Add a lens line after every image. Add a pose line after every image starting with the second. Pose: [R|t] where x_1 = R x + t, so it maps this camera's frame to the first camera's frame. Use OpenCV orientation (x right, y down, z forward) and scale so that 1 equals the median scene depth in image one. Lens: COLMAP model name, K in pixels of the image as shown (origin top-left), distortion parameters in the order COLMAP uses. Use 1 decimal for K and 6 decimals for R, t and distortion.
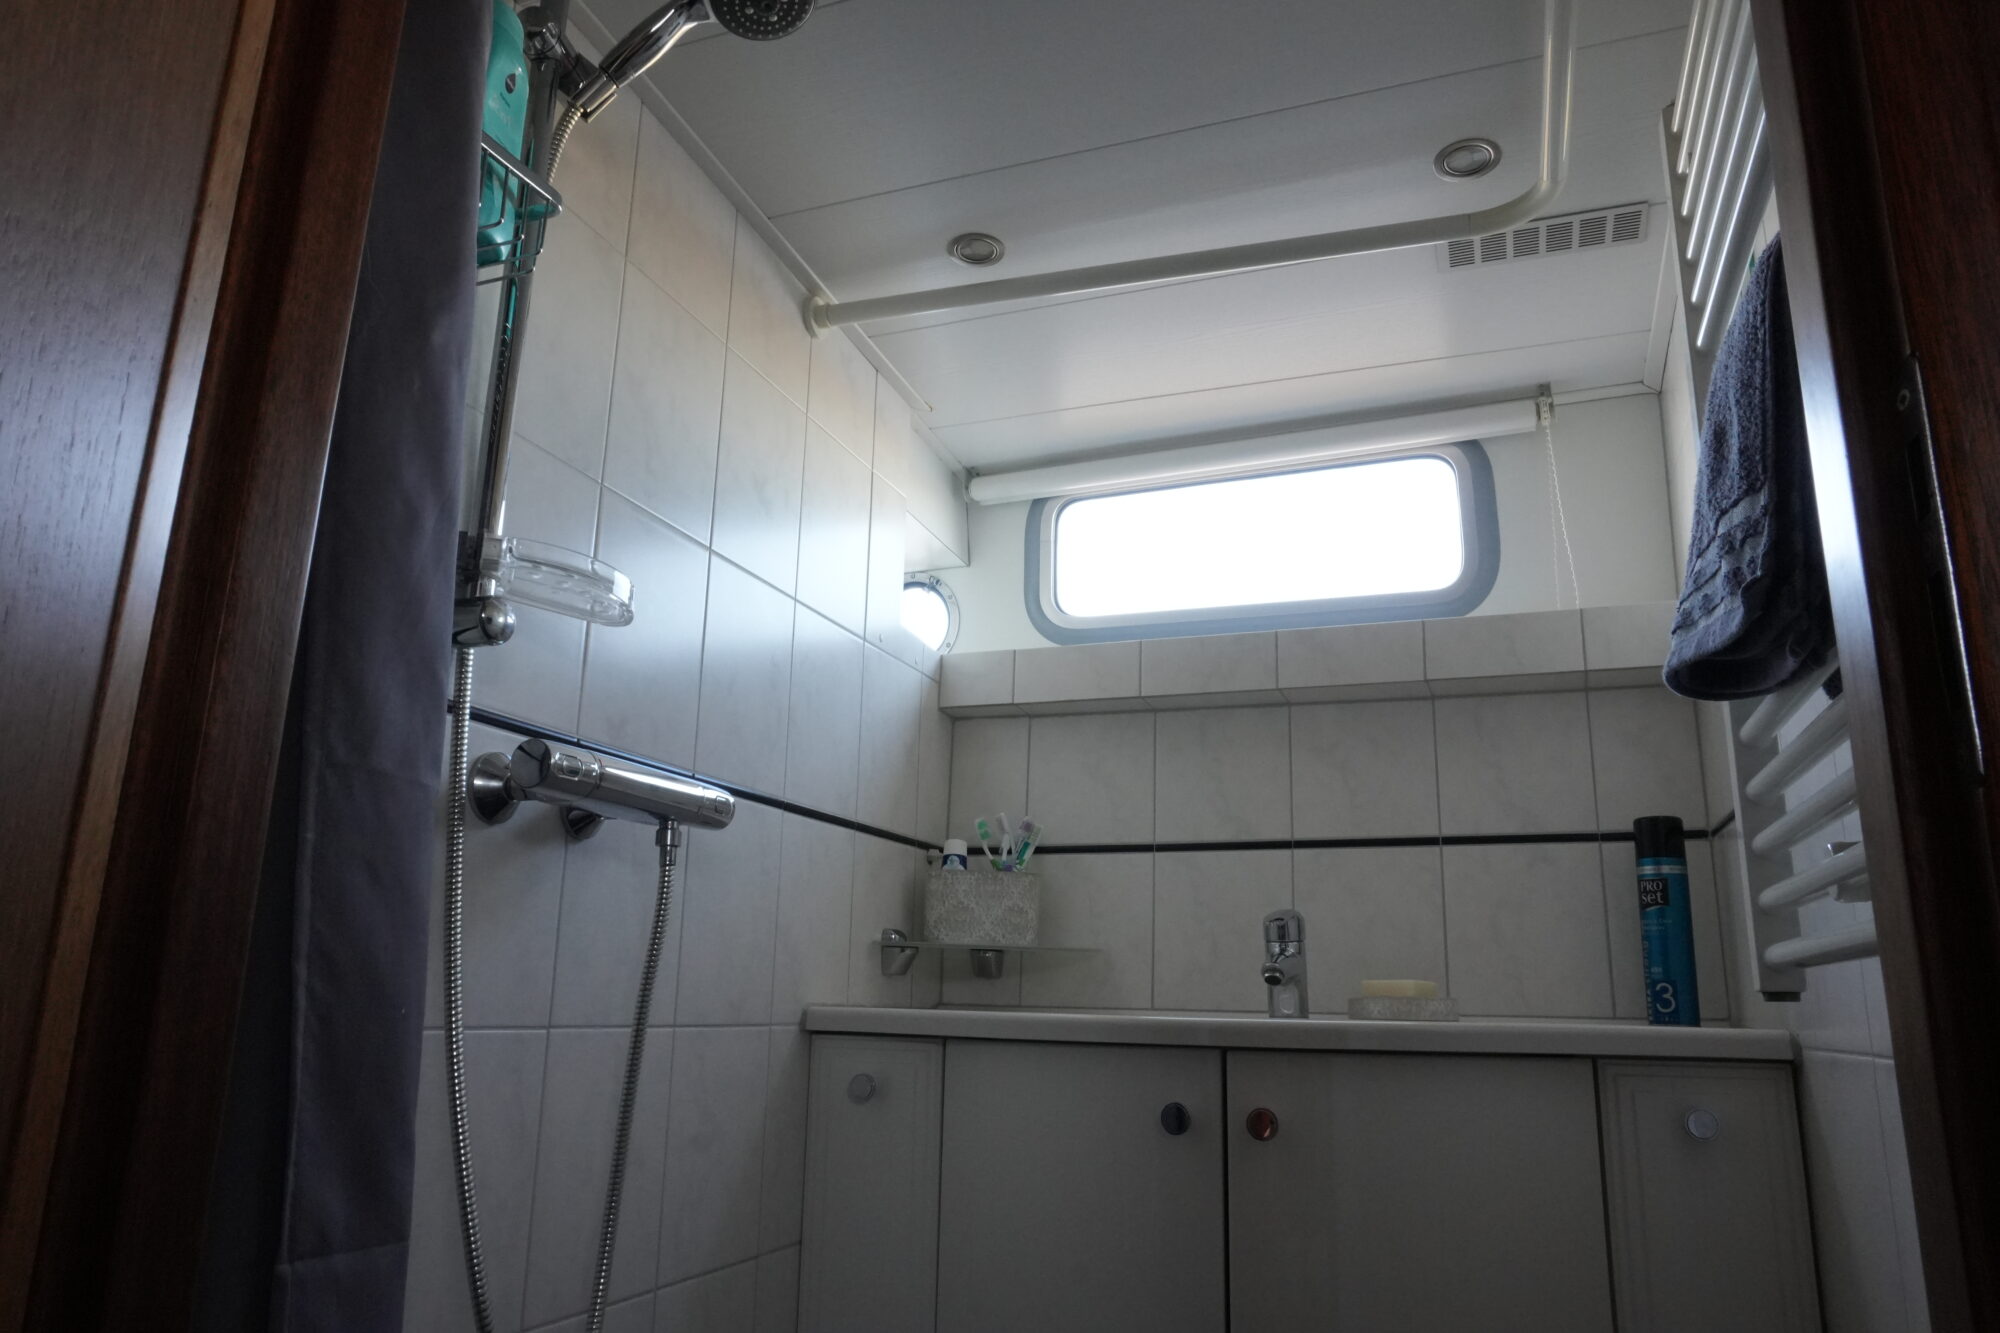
lens RADIAL K [[1354.5, 0, 978.4], [0, 1354.5, 657.1], [0, 0, 1]] dist [-0.052323, 0.031603]
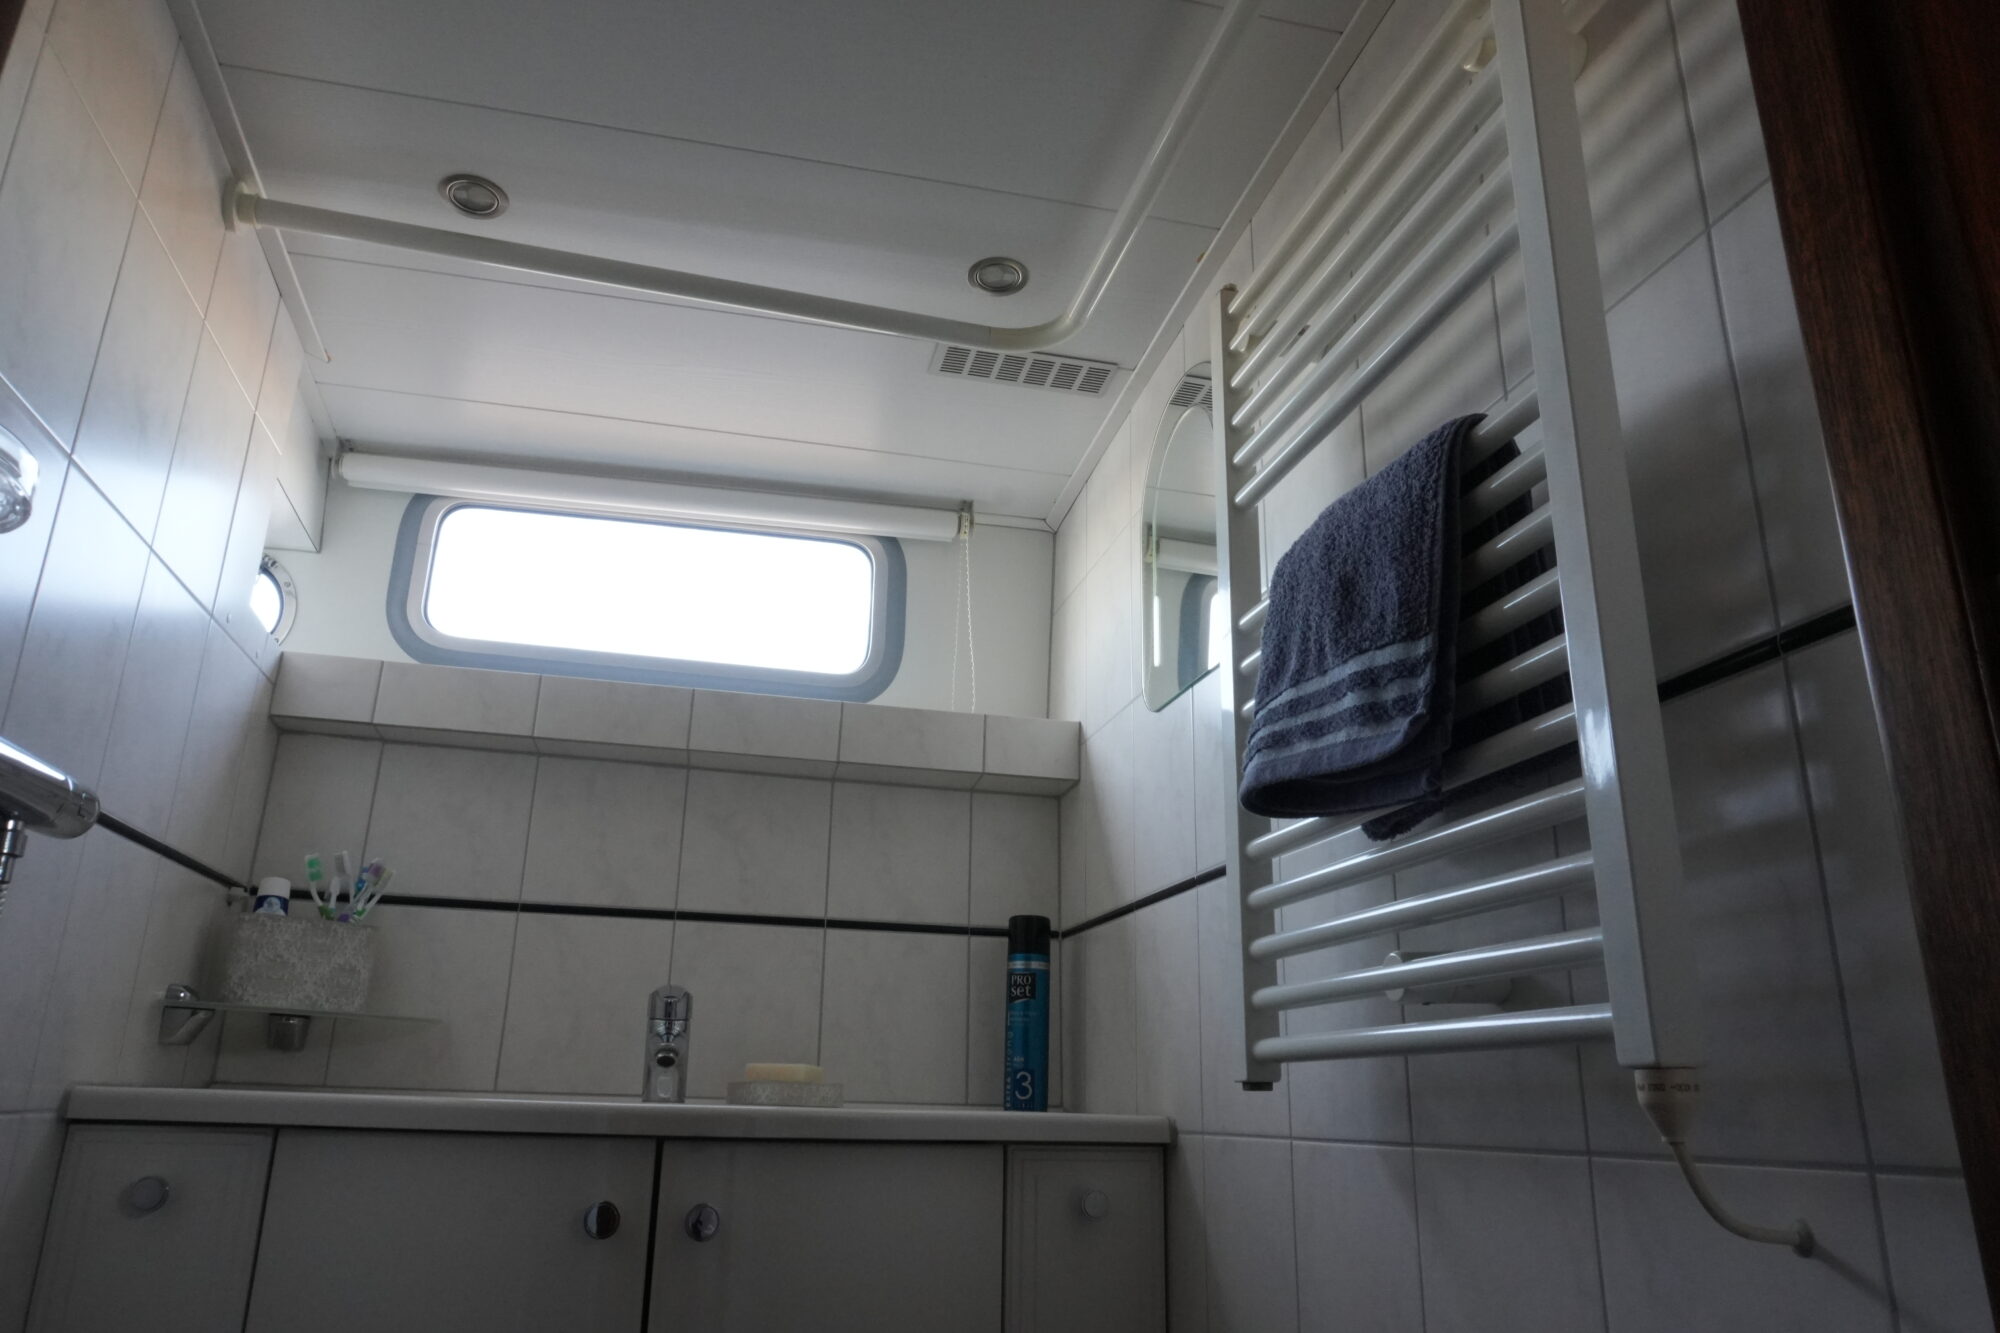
lens RADIAL K [[1354.5, 0, 979.9], [0, 1354.5, 658.7], [0, 0, 1]] dist [-0.052323, 0.031603]
pose [[0.818552, 0.173151, 0.547715, -0.162153], [-0.143647, 0.984895, -0.096680, 0.026430], [-0.556182, 0.000460, 0.831060, 0.115576]]
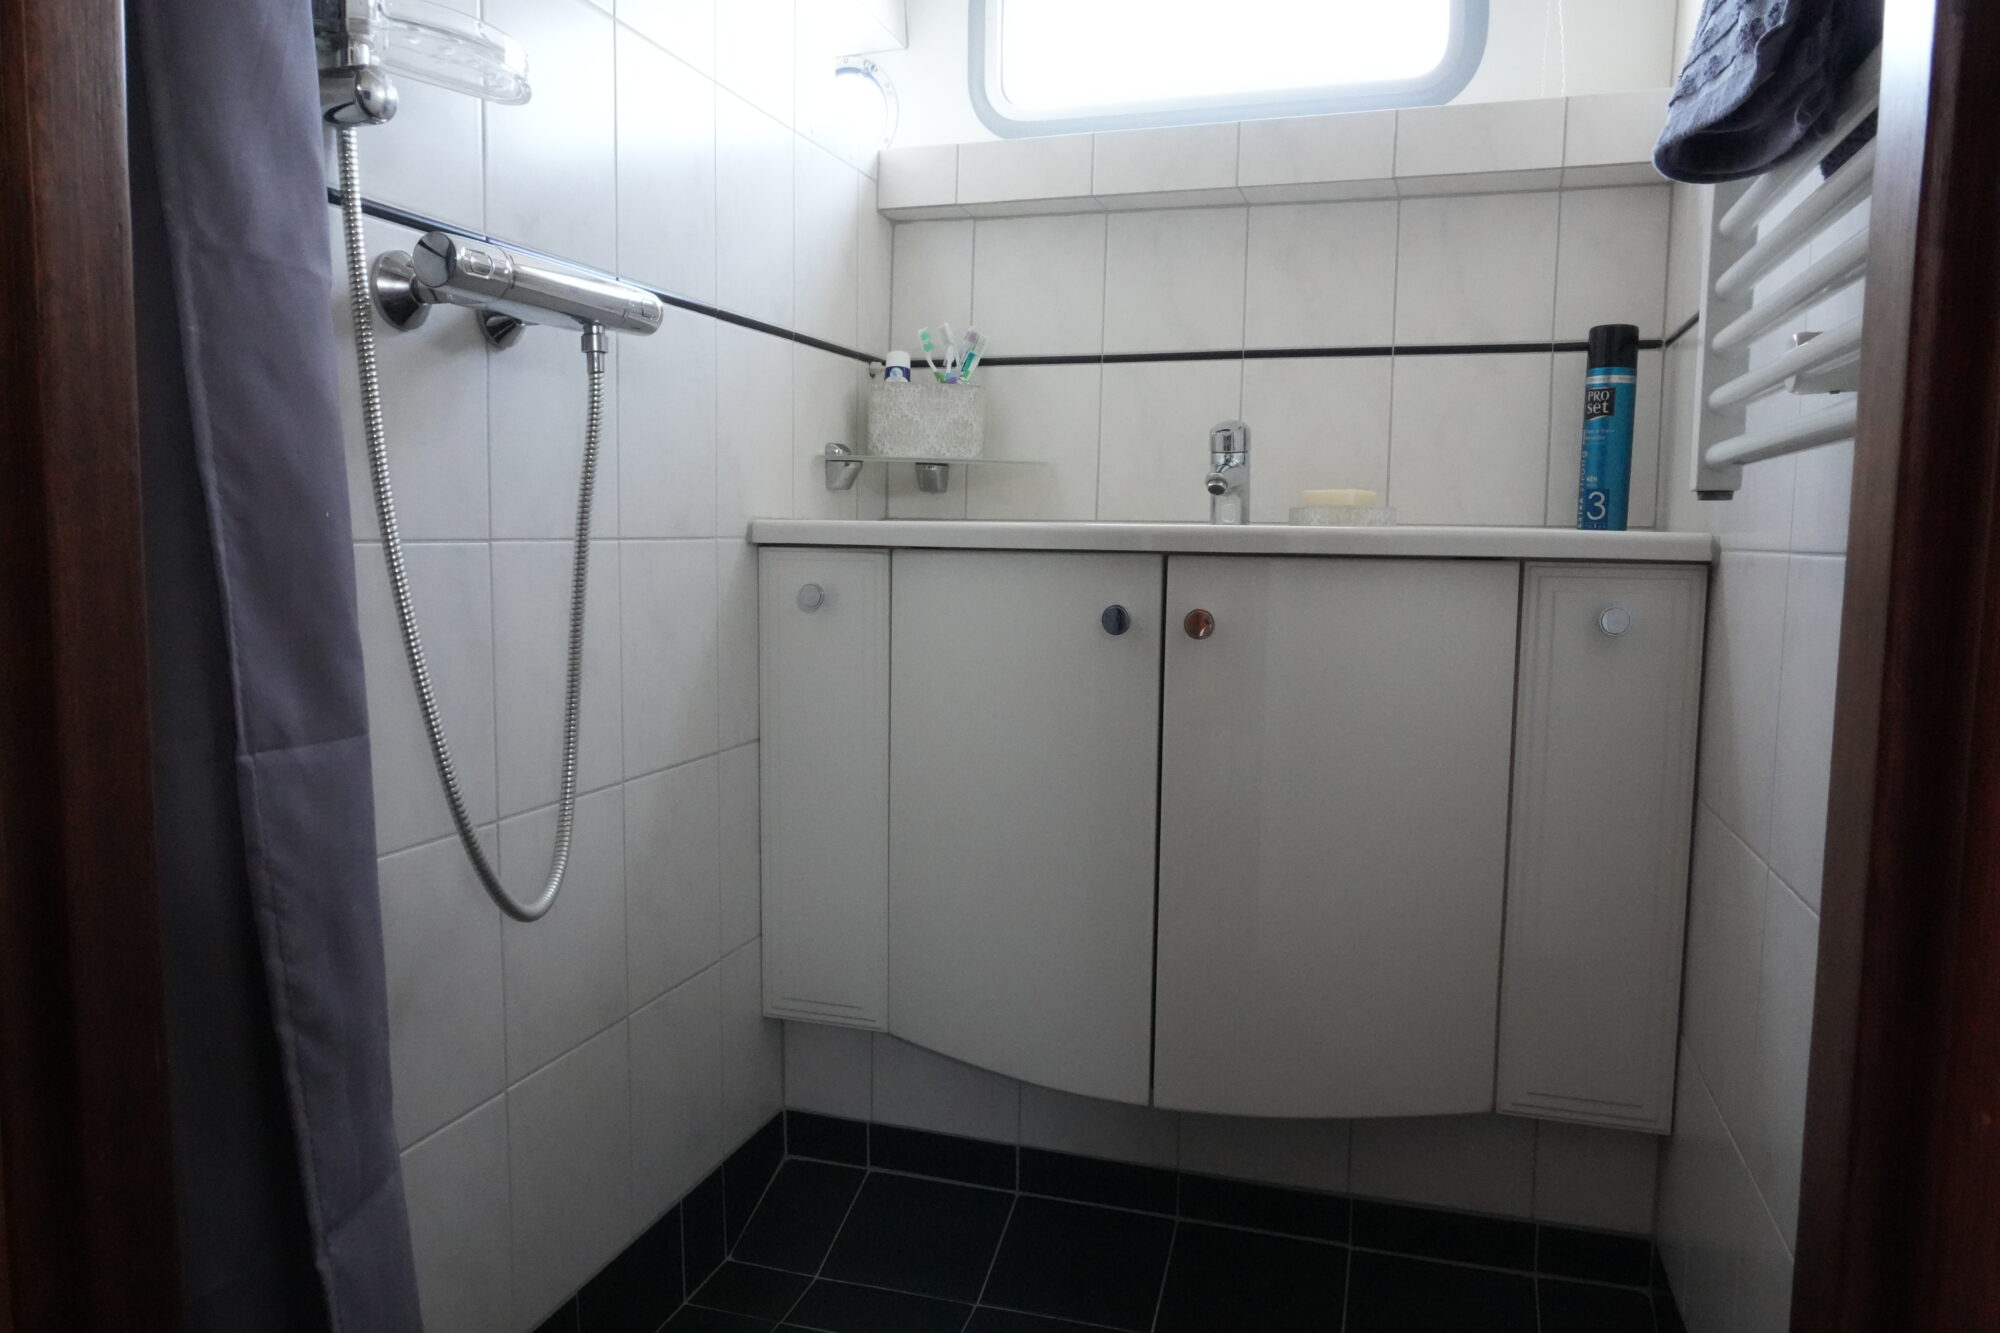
lens RADIAL K [[1354.5, 0, 984.8], [0, 1354.5, 672.9], [0, 0, 1]] dist [-0.052323, 0.031603]
pose [[0.999024, -0.015809, 0.041240, 0.001888], [0.000394, 0.936896, 0.349609, 0.015290], [-0.044165, -0.349252, 0.935988, 0.014486]]
